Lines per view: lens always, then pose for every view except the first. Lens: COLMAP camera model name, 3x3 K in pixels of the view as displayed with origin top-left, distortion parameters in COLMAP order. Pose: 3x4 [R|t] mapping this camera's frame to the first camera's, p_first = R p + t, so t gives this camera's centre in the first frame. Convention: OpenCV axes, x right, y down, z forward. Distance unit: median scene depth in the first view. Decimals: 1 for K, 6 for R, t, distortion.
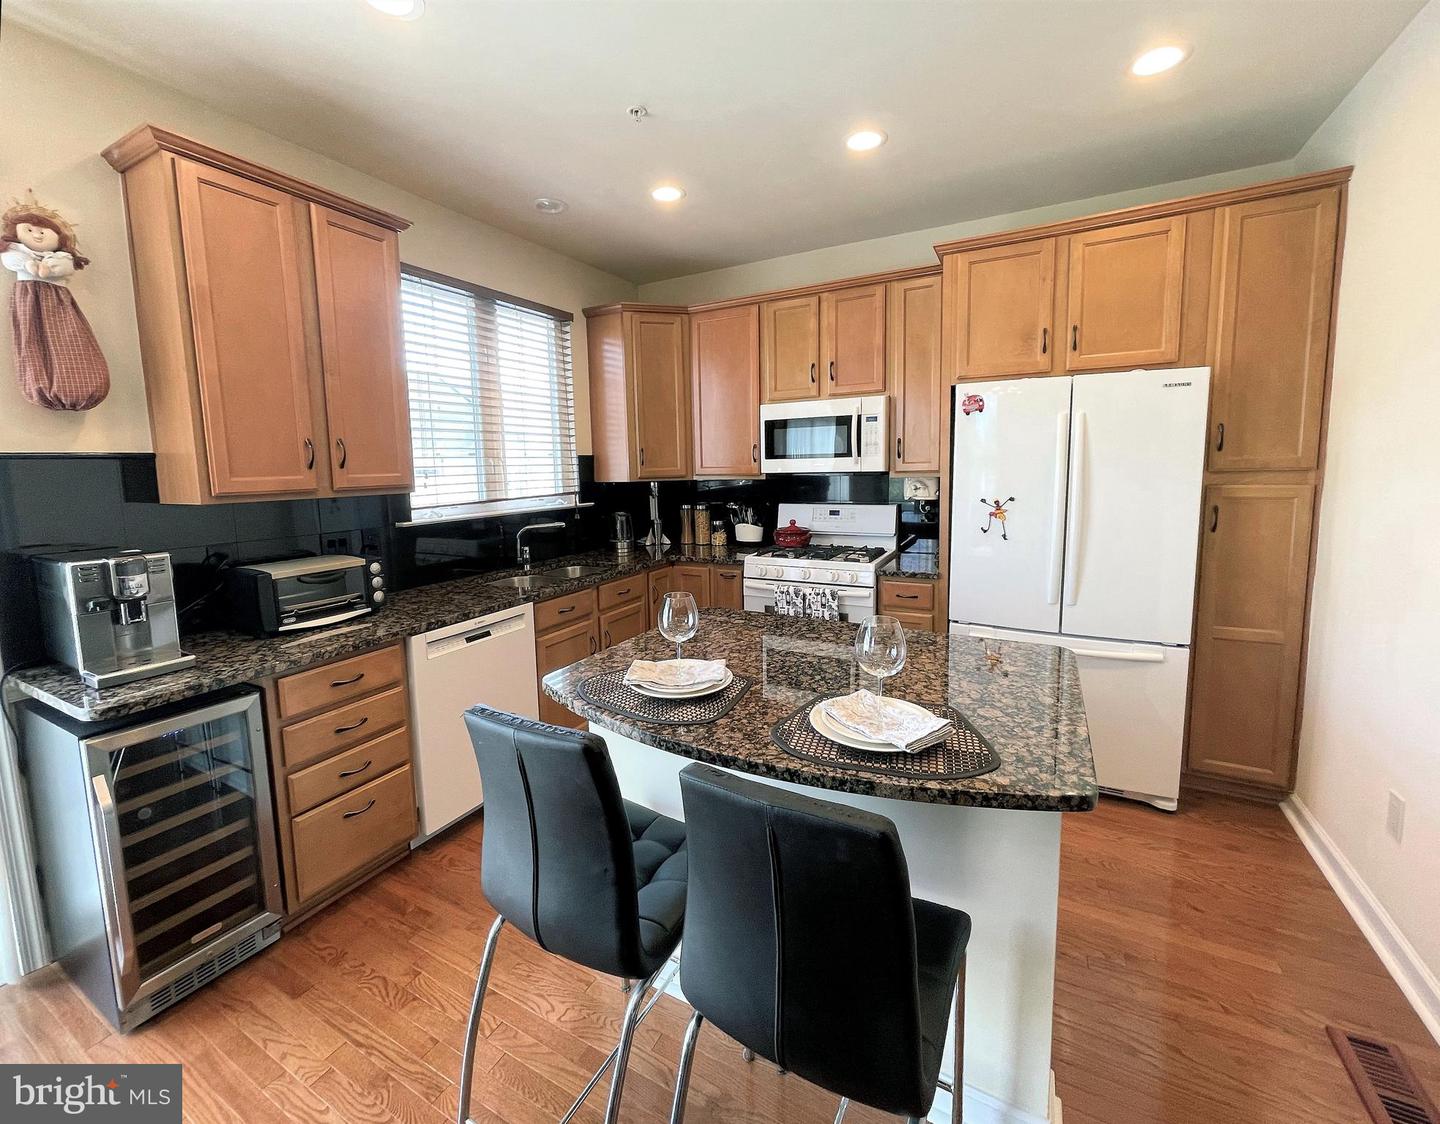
lens RADIAL K [[619.2, 0, 705.7], [0, 619.2, 526.7], [0, 0, 1]] dist [-0.000004, 0.000541]
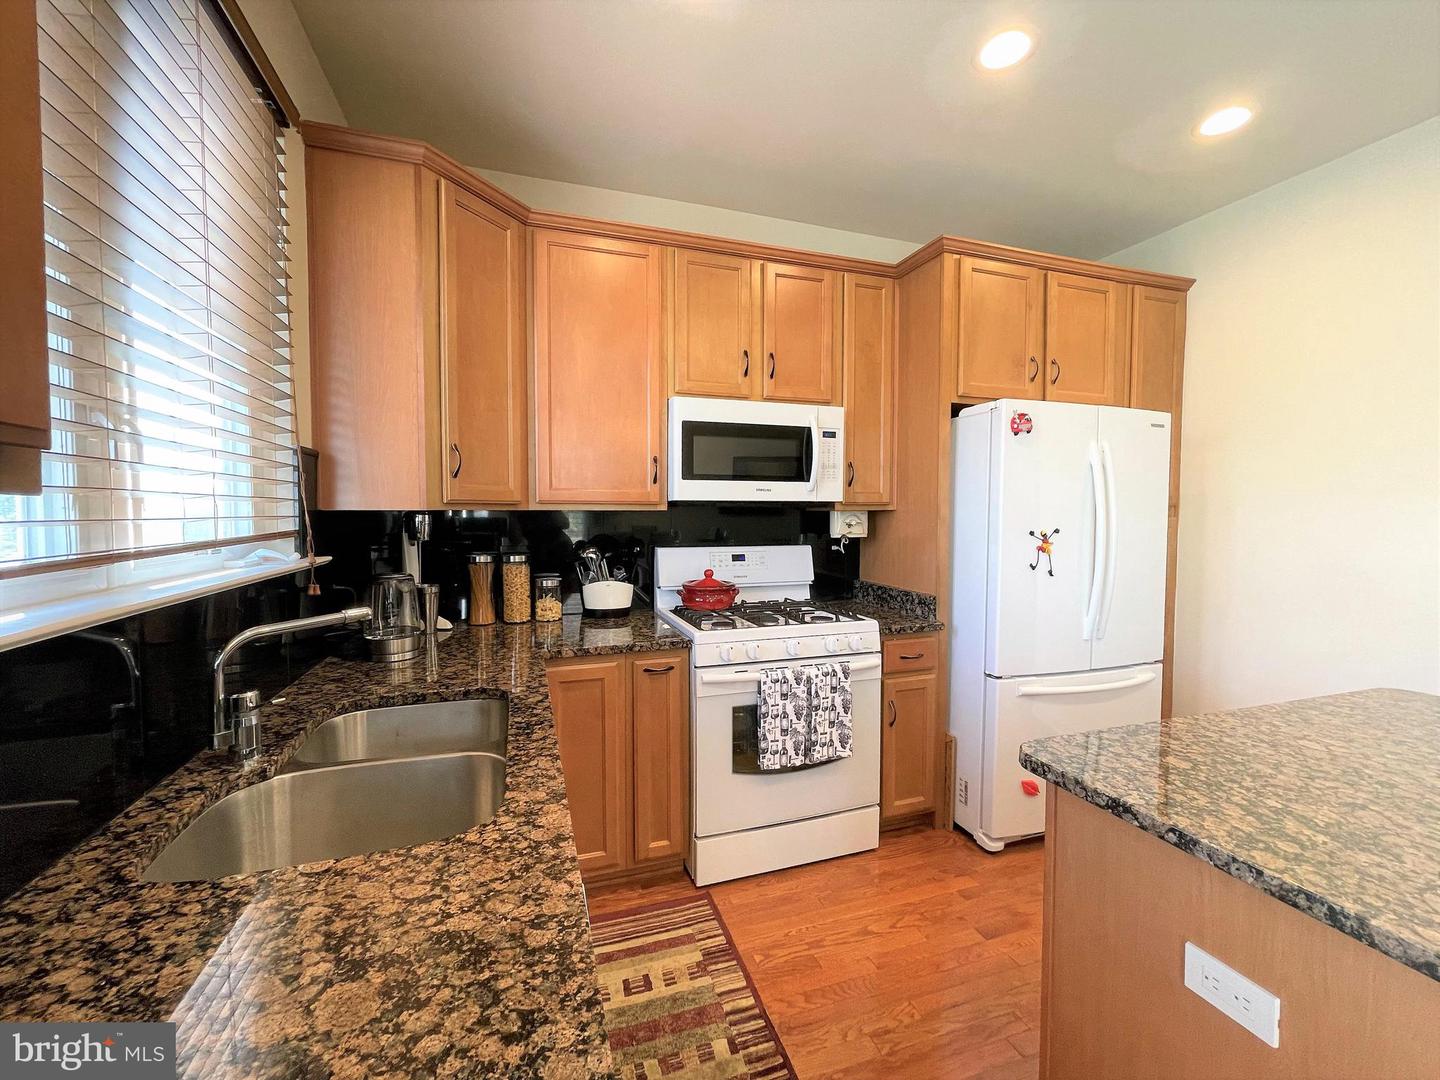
lens RADIAL K [[579.4, 0, 725.6], [0, 579.4, 531.9], [0, 0, 1]] dist [-0.002139, -0.000006]
pose [[0.666658, -0.001925, 0.745362, -0.358856], [0.057610, 0.997138, -0.048953, -0.023014], [-0.743134, 0.075575, 0.664861, 0.614072]]
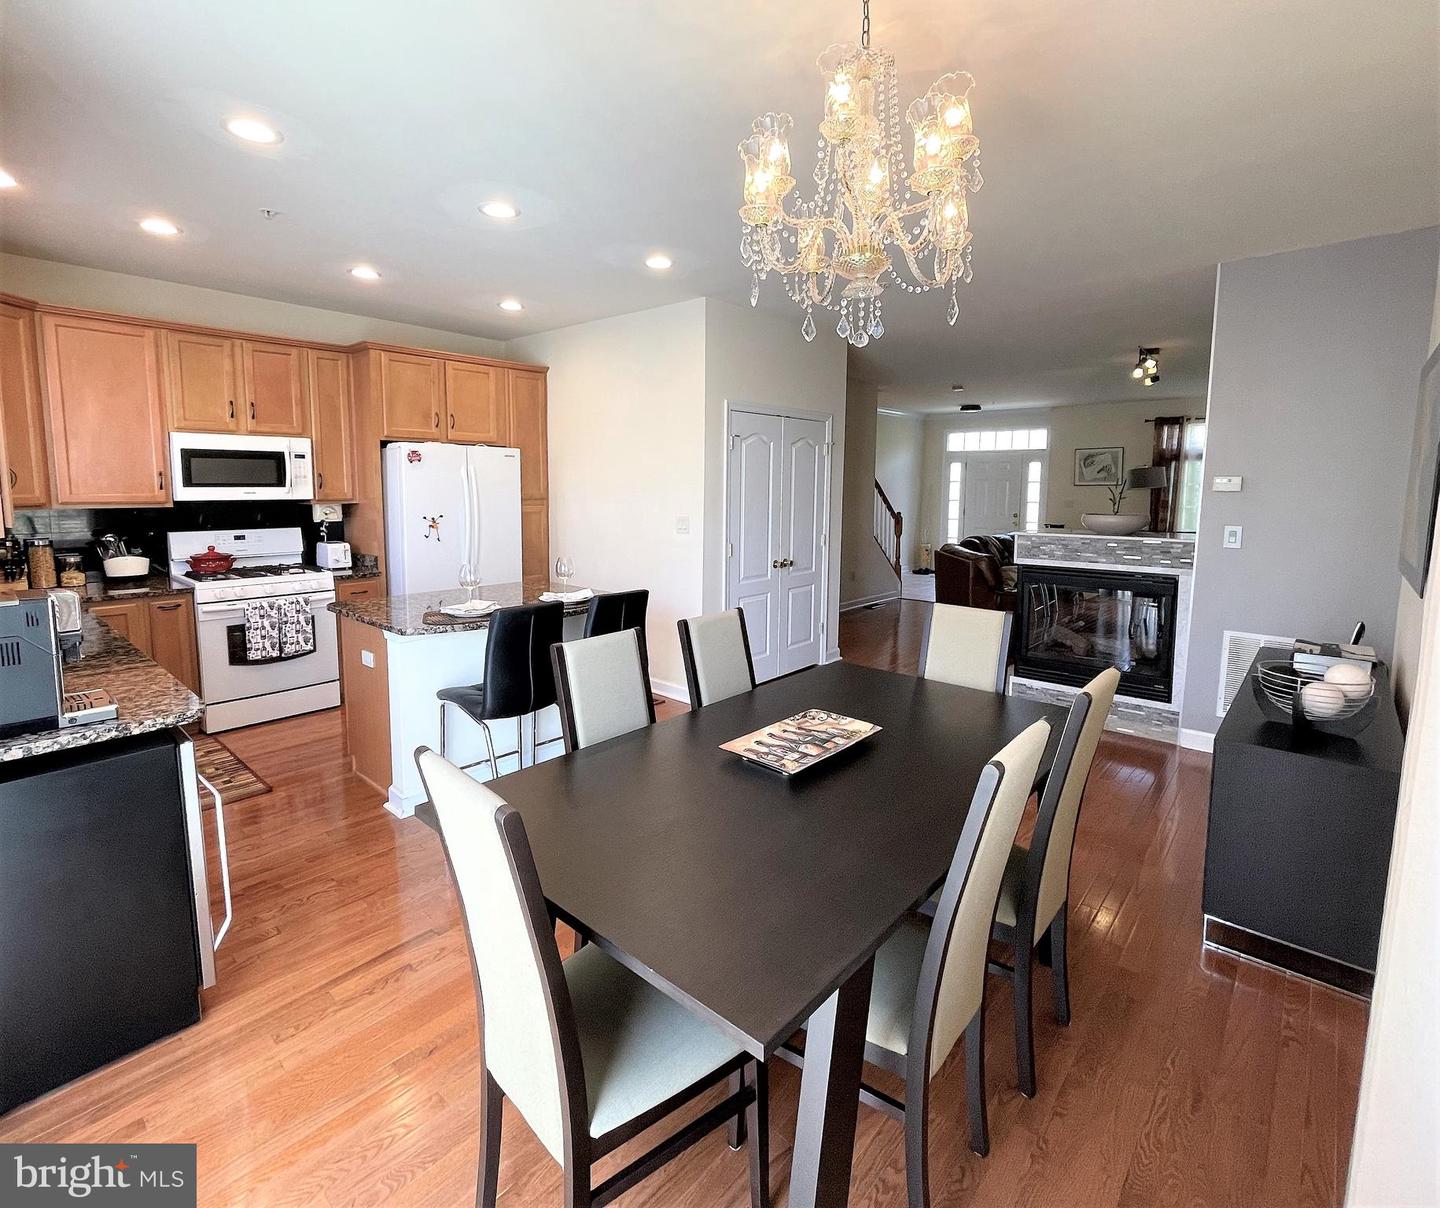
lens RADIAL K [[697.4, 0, 717.4], [0, 697.4, 555.2], [0, 0, 1]] dist [-0.030462, 0.018607]
pose [[0.220769, -0.076534, 0.972319, -0.876391], [0.084553, 0.994665, 0.059094, 0.008361], [-0.971654, 0.069166, 0.226062, -0.089737]]
